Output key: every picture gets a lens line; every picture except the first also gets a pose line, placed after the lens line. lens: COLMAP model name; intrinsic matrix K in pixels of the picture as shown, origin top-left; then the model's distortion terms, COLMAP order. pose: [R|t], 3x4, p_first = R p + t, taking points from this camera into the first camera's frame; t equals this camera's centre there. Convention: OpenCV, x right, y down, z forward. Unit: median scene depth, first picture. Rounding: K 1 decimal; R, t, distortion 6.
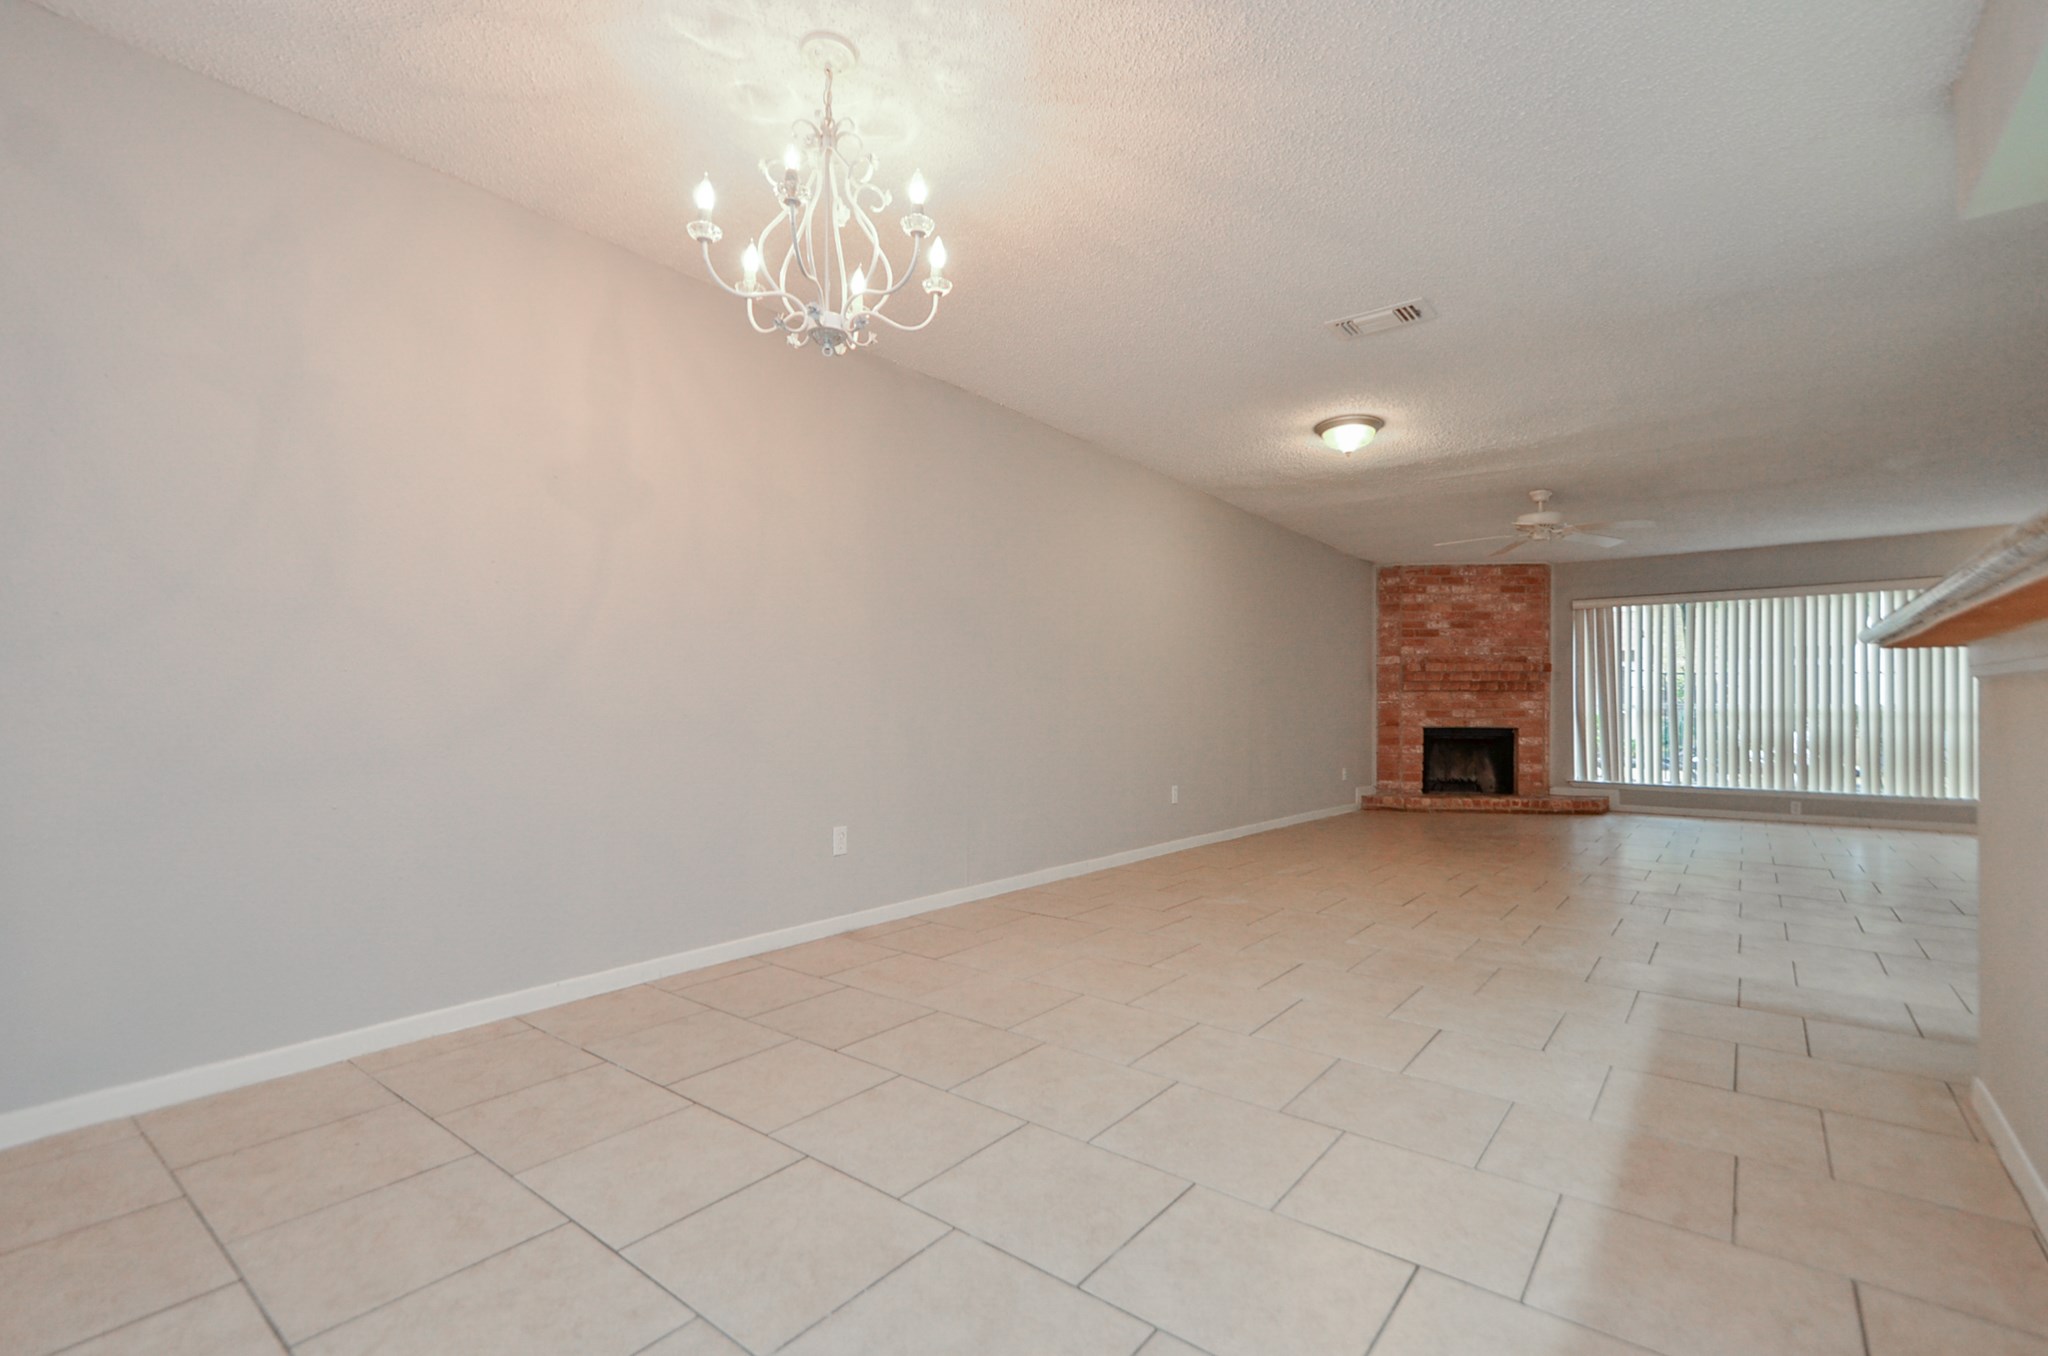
lens RADIAL K [[900.1, 0, 1015.9], [0, 900.1, 696.5], [0, 0, 1]] dist [0.023559, -0.011711]
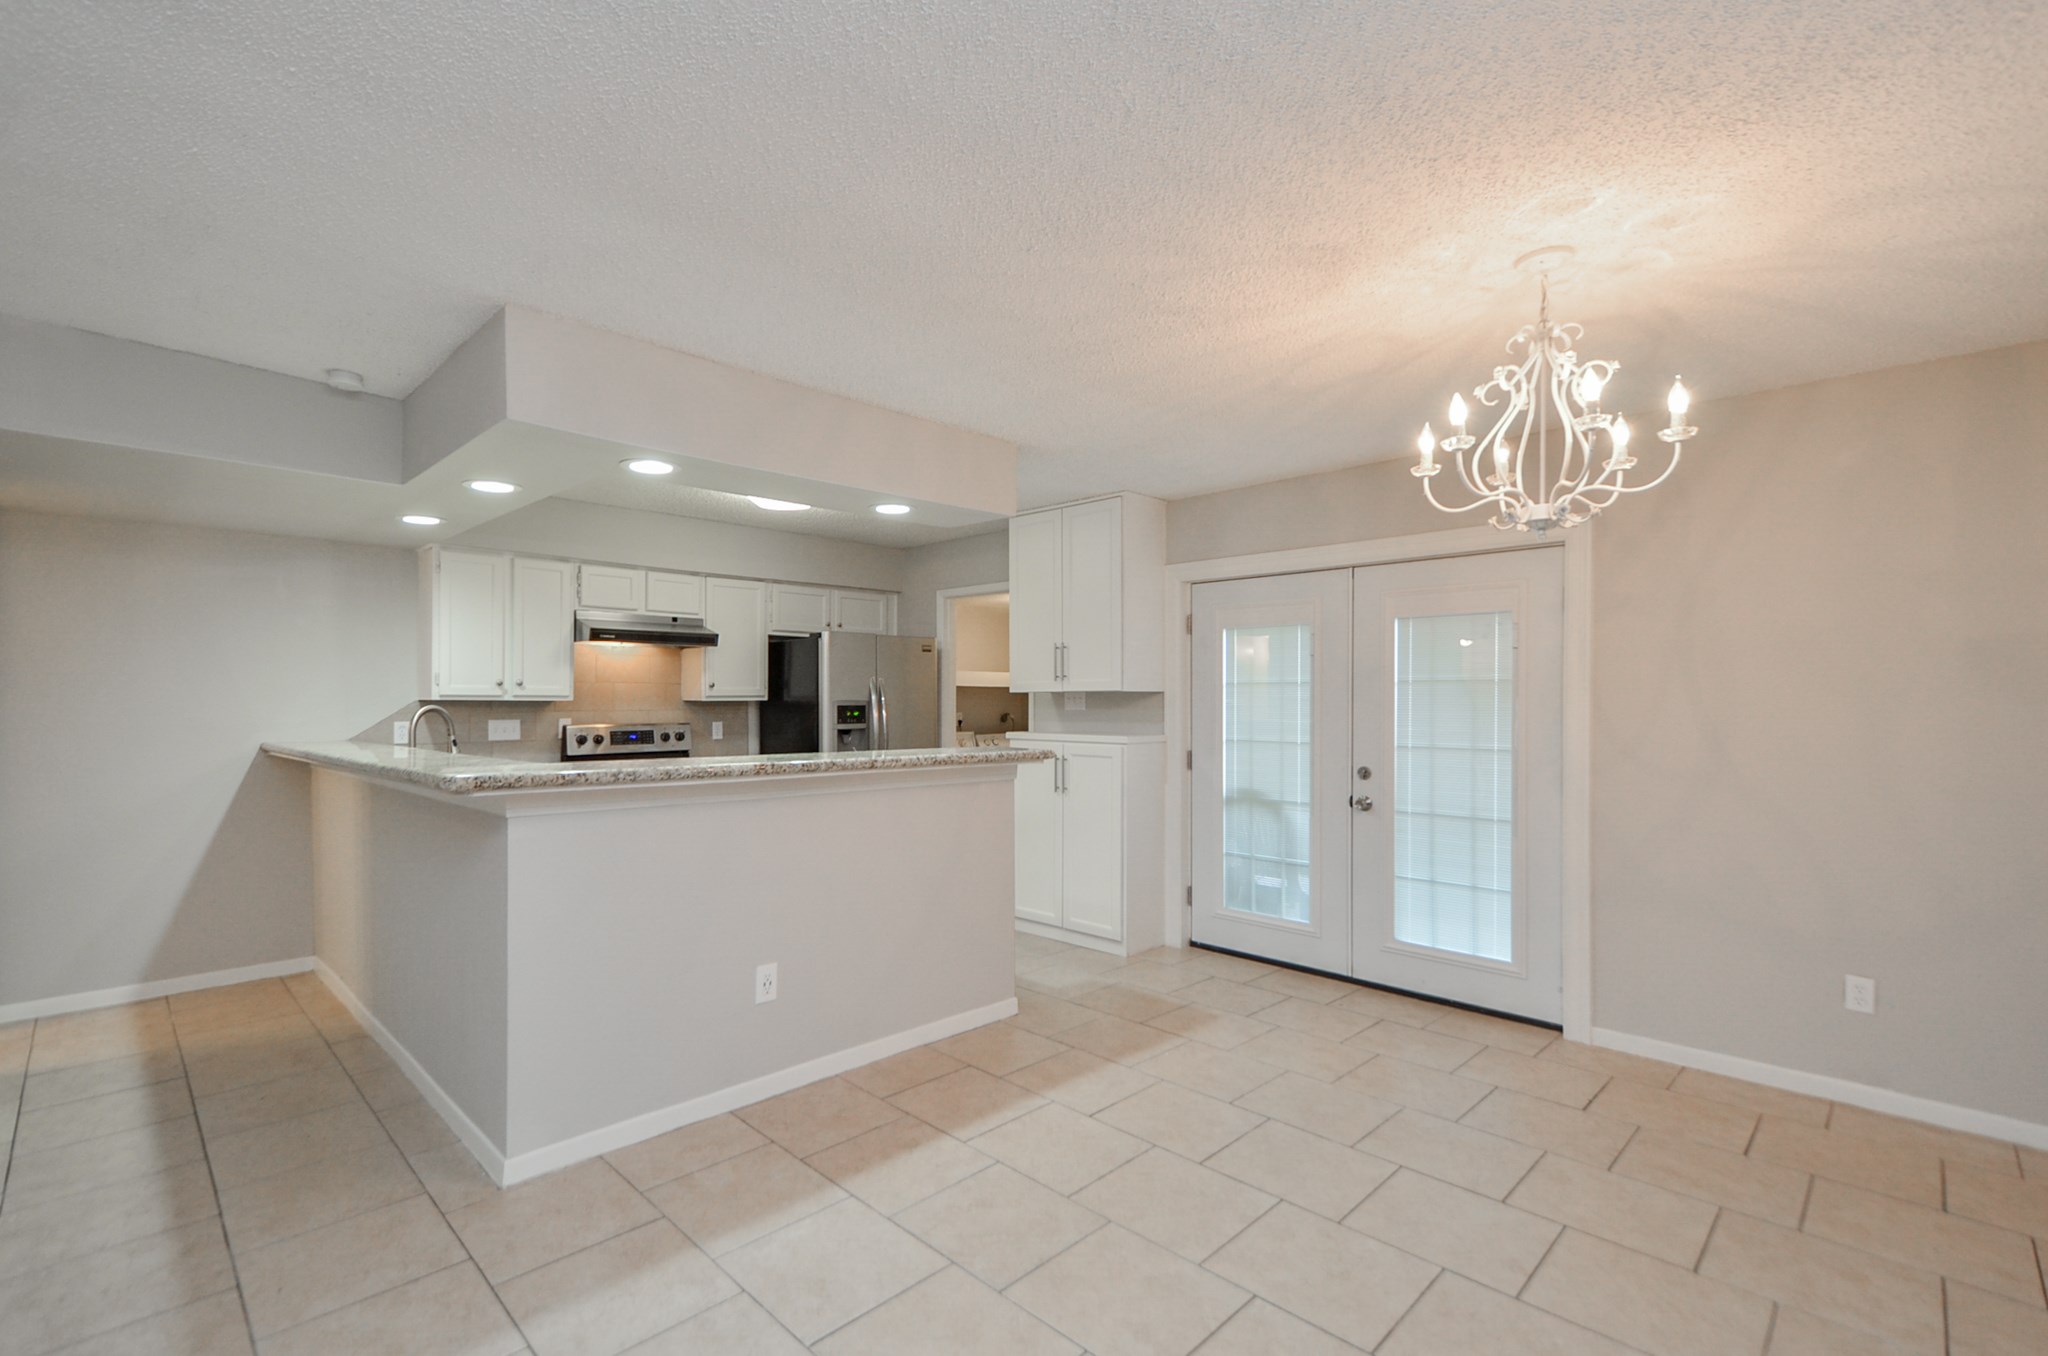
lens RADIAL K [[917.1, 0, 992.8], [0, 917.1, 696.7], [0, 0, 1]] dist [0.022503, -0.009799]
pose [[-0.992670, -0.007986, 0.120594, 0.070357], [-0.009354, 0.999898, -0.010782, -0.039801], [-0.120495, -0.011831, -0.992643, 0.498750]]
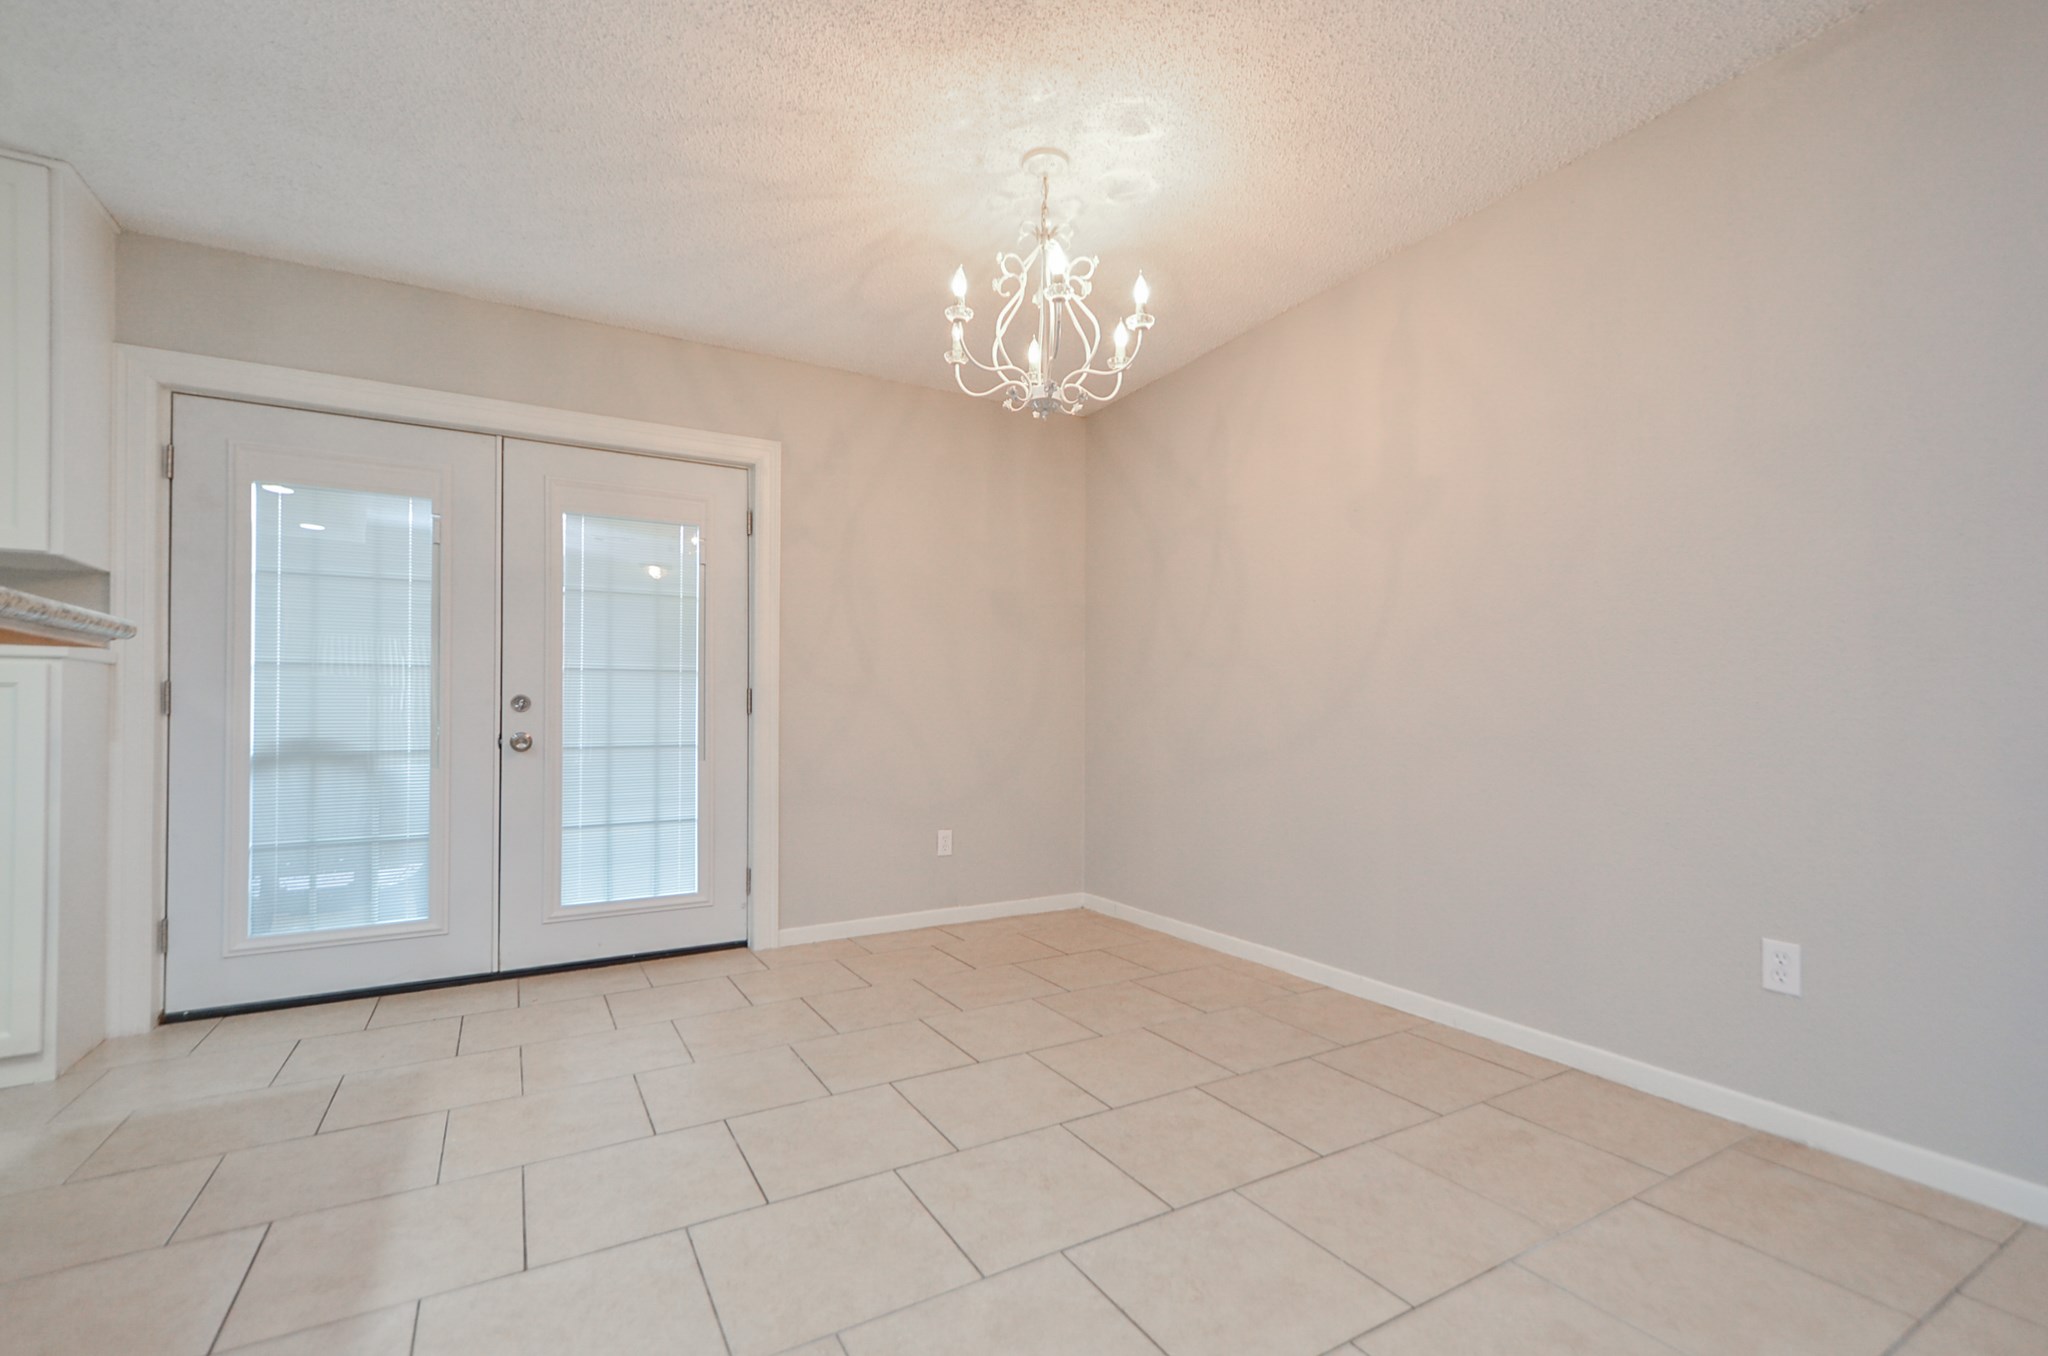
lens RADIAL K [[889.2, 0, 1019.3], [0, 889.2, 700.6], [0, 0, 1]] dist [0.021587, -0.009710]
pose [[-0.368524, -0.017618, -0.929451, 0.199854], [0.008953, 0.999707, -0.022499, 0.002506], [0.929575, -0.016612, -0.368258, 0.319080]]
